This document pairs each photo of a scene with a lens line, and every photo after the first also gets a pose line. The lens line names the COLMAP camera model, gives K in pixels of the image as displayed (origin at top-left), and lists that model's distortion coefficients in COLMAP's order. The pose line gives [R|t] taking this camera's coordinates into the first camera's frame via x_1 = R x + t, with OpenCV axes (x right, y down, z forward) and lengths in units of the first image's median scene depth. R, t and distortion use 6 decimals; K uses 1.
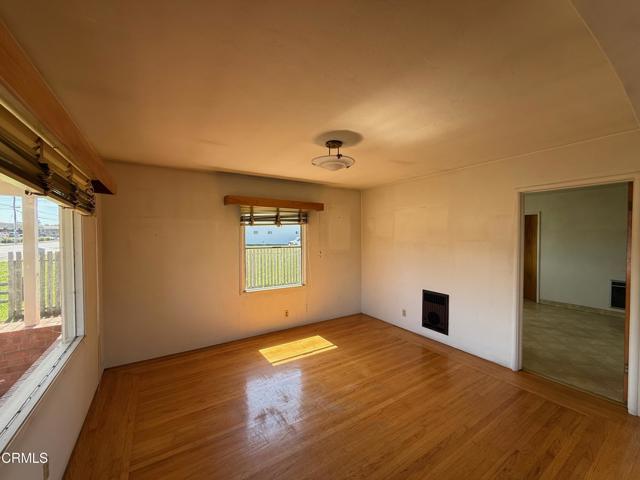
lens RADIAL K [[255.1, 0, 320.0], [0, 255.1, 240.0], [0, 0, 1]] dist [0.001388, 0.000175]
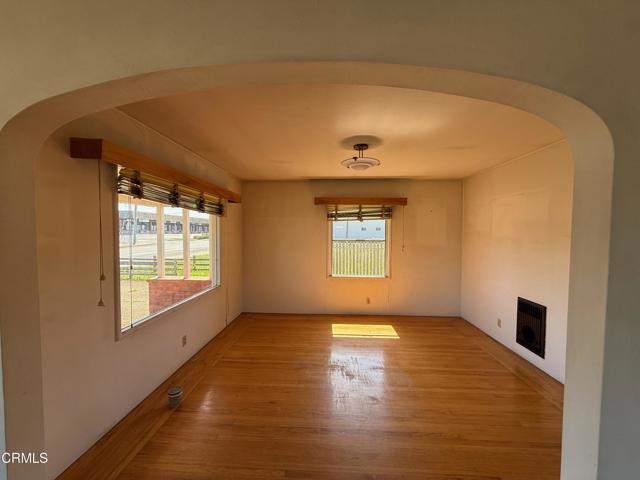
lens RADIAL K [[255.1, 0, 320.0], [0, 255.1, 240.0], [0, 0, 1]] dist [0.001388, 0.000175]
pose [[0.816297, 0.024662, -0.577105, 0.356211], [-0.016752, 0.999679, 0.019024, 0.010054], [0.577389, -0.005861, 0.816448, -0.018131]]
